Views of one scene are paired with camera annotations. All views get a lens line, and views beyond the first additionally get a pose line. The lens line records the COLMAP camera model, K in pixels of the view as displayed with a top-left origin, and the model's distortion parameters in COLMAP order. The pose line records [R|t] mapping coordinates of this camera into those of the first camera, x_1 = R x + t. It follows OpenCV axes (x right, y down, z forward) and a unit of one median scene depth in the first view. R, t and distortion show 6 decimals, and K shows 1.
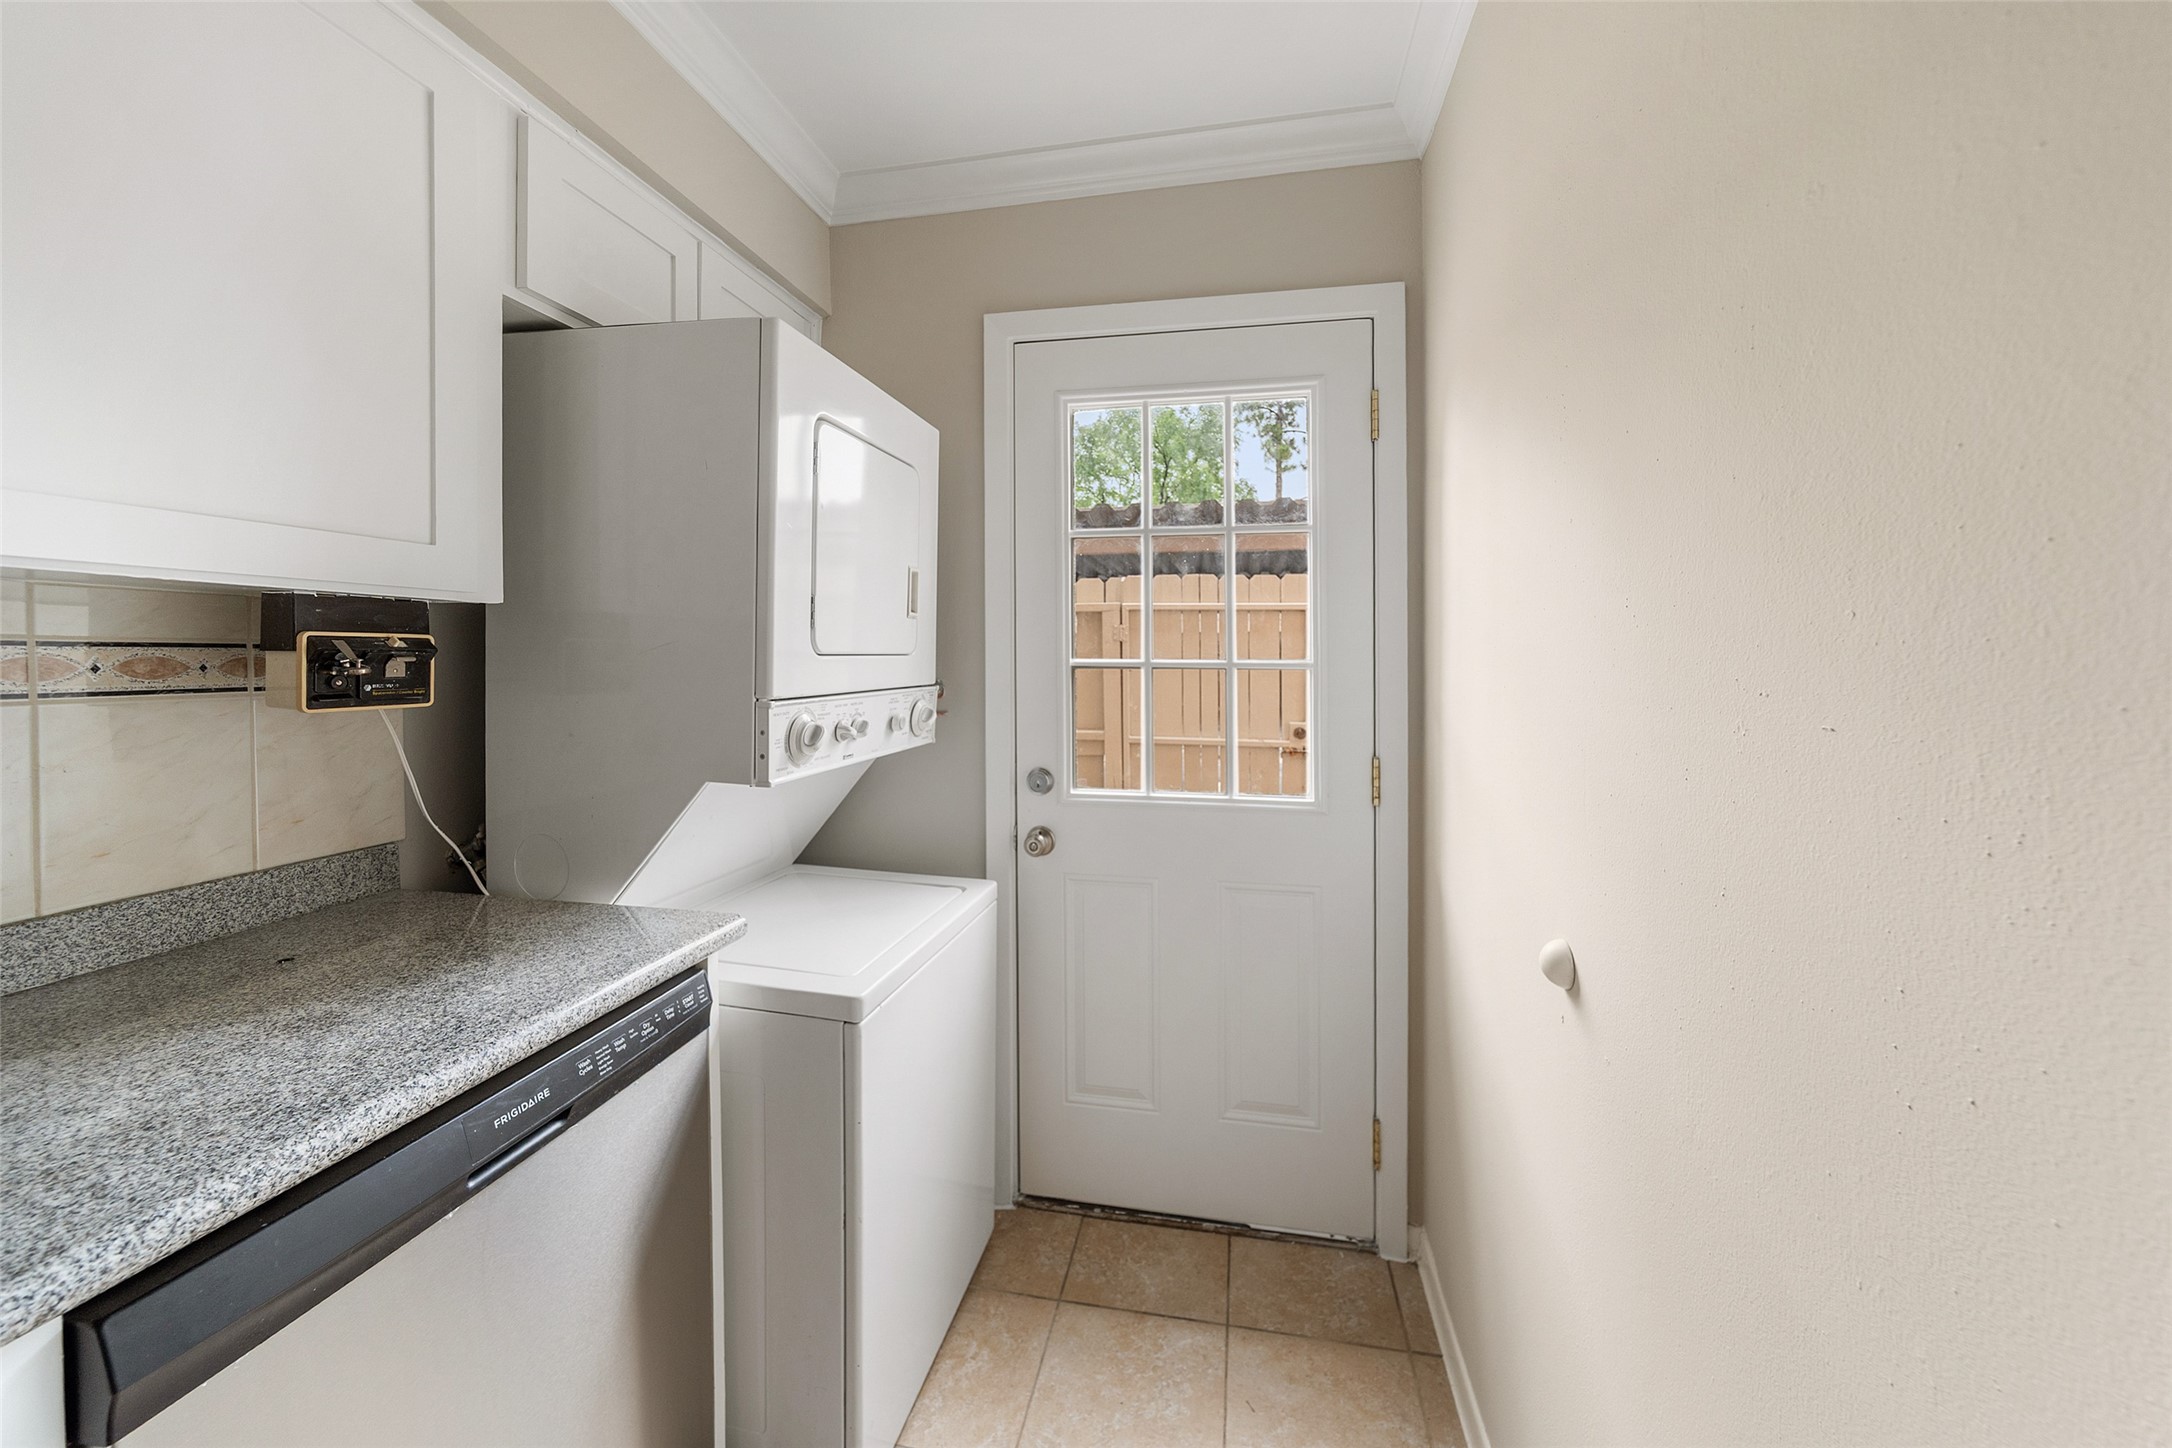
lens RADIAL K [[745.7, 0, 1082.4], [0, 745.7, 649.2], [0, 0, 1]] dist [-0.007208, 0.001124]
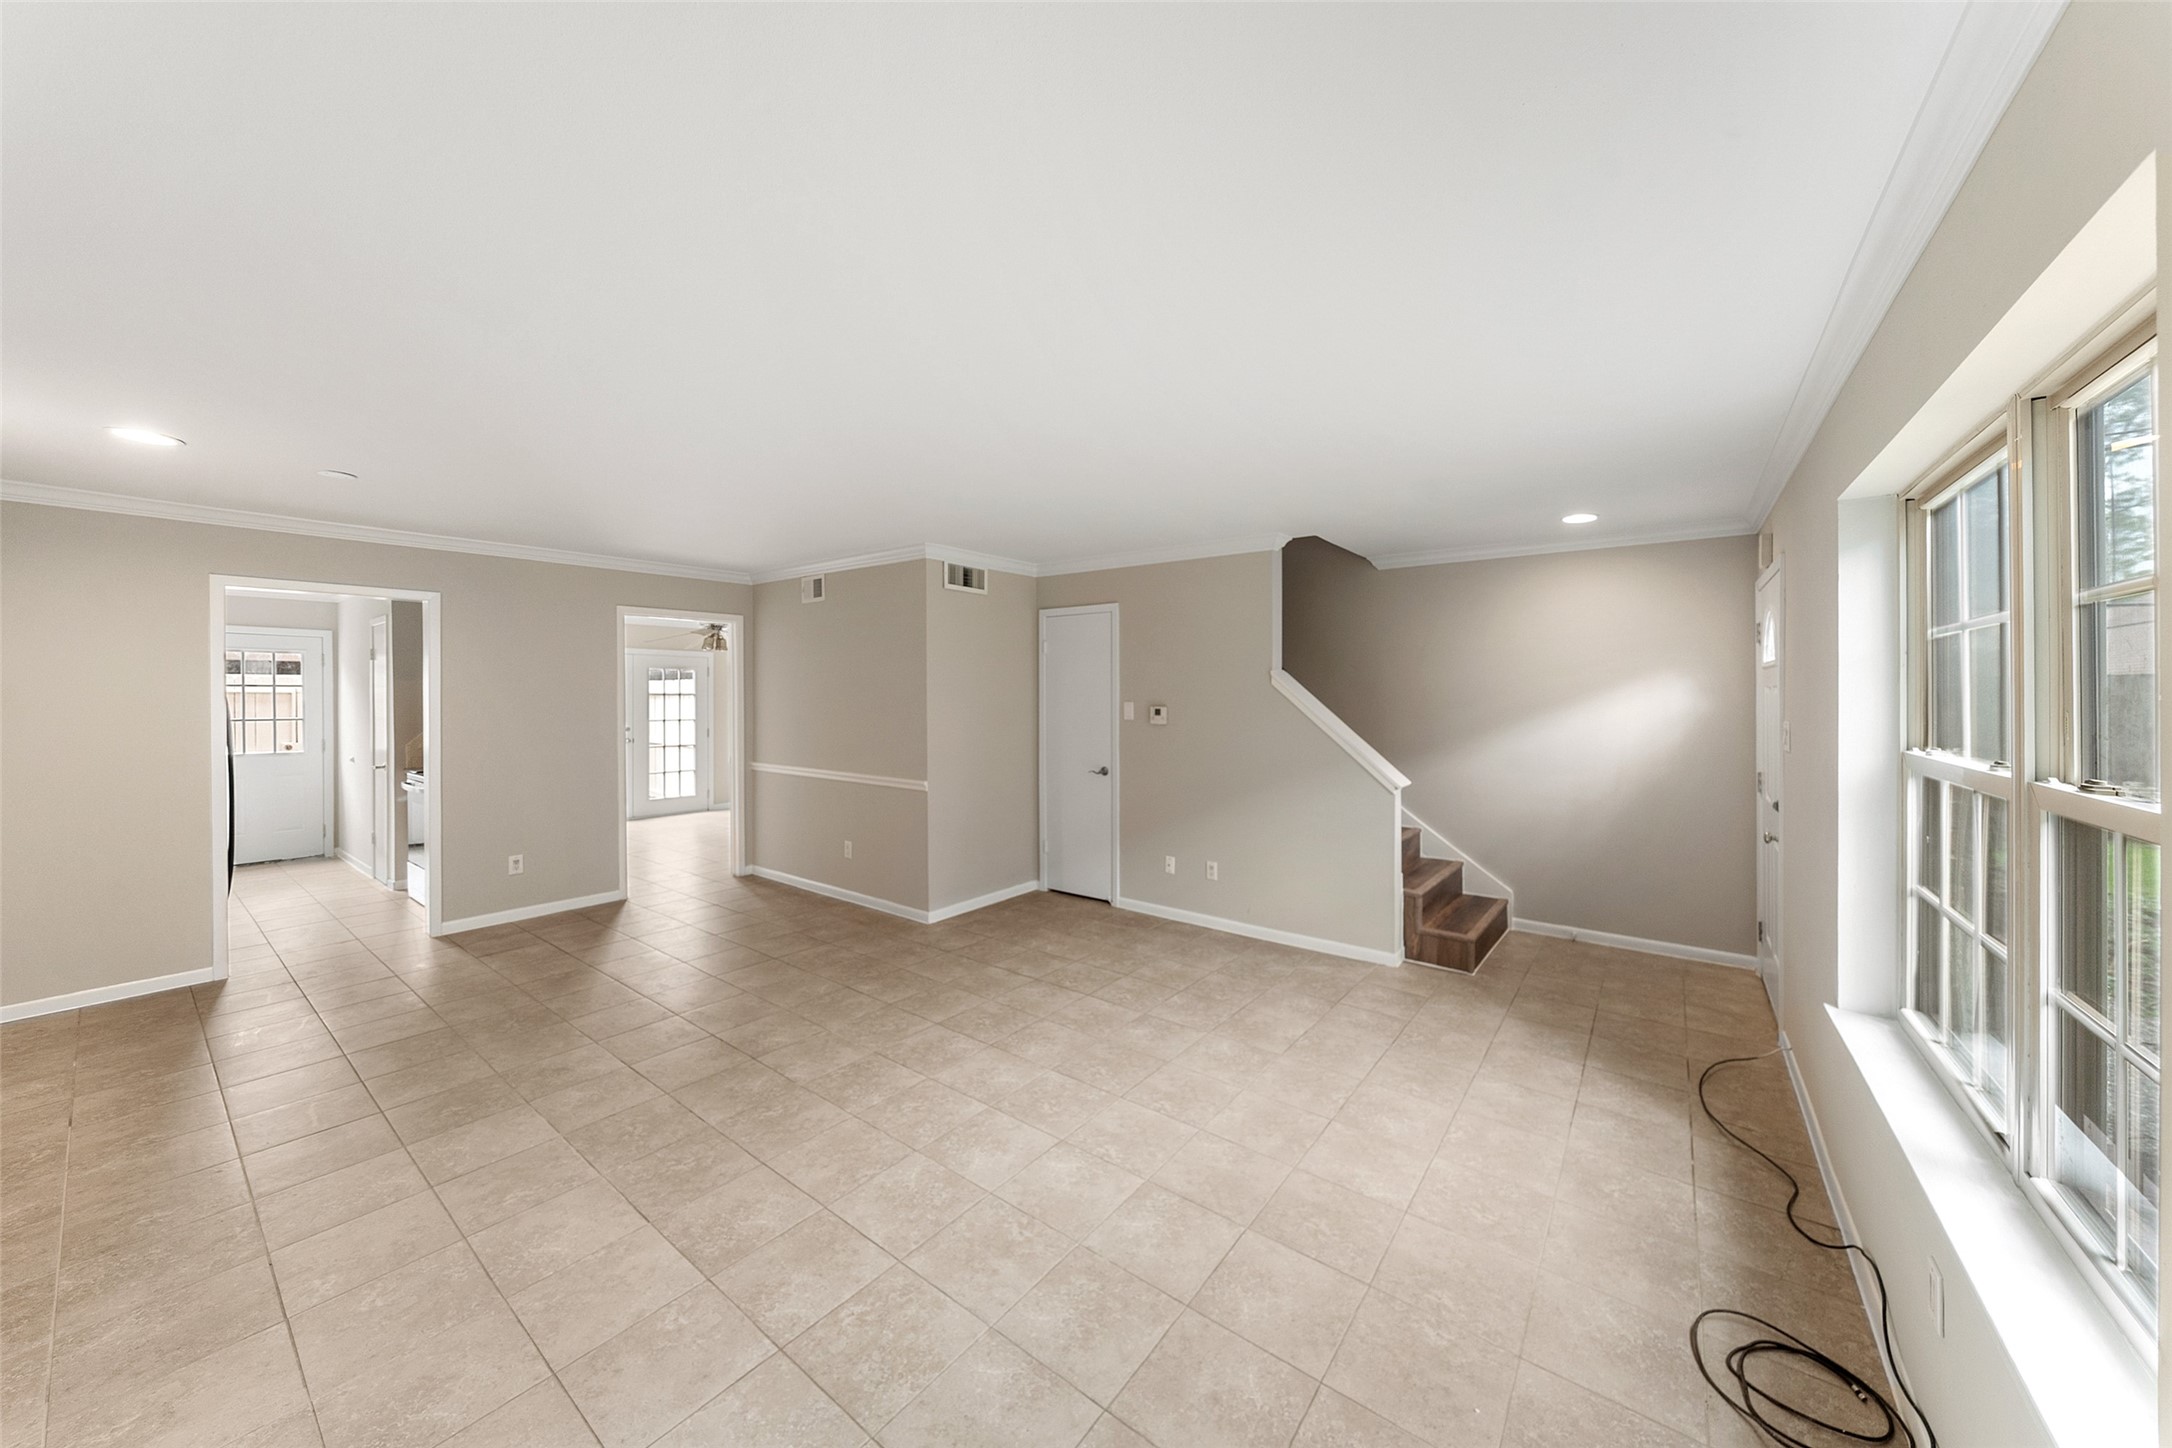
lens RADIAL K [[745.7, 0, 1092.2], [0, 745.7, 704.4], [0, 0, 1]] dist [-0.007208, 0.001124]
pose [[0.416272, -0.005641, 0.909223, -1.655107], [-0.011313, 0.999871, 0.011383, -0.160265], [-0.909170, -0.015024, 0.416155, -4.836133]]
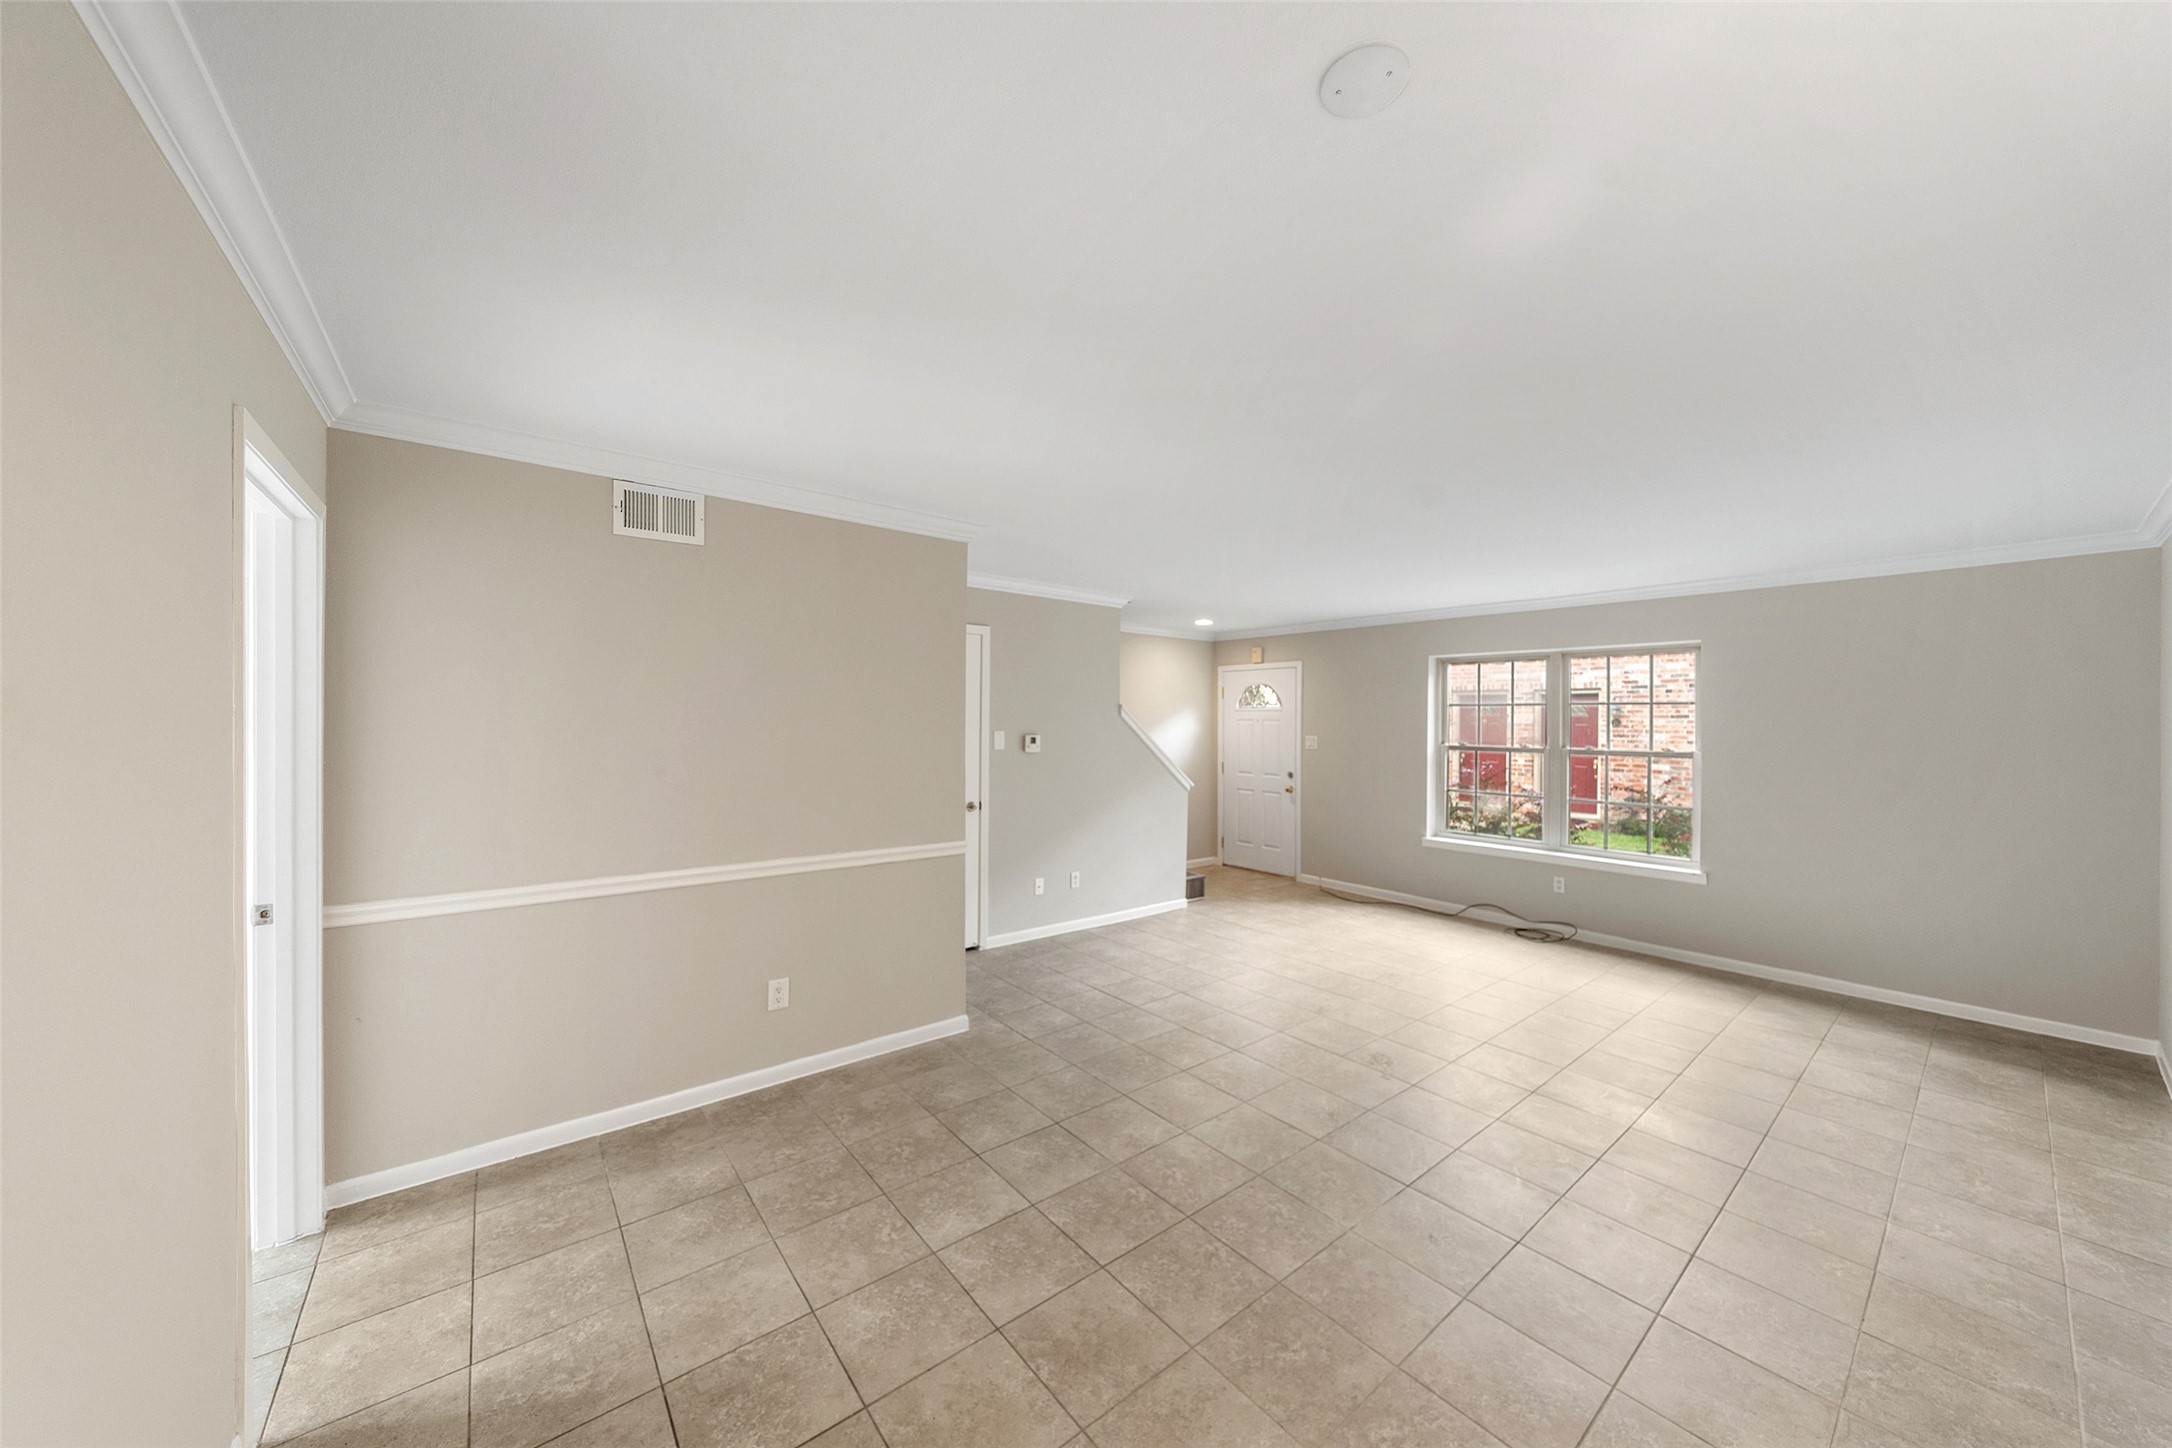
lens RADIAL K [[745.7, 0, 1100.2], [0, 745.7, 714.6], [0, 0, 1]] dist [-0.007208, 0.001124]
pose [[-0.783851, 0.002536, 0.620944, -0.904874], [-0.009868, 0.999815, -0.016540, -0.155444], [-0.620870, -0.019092, -0.783681, -1.396913]]
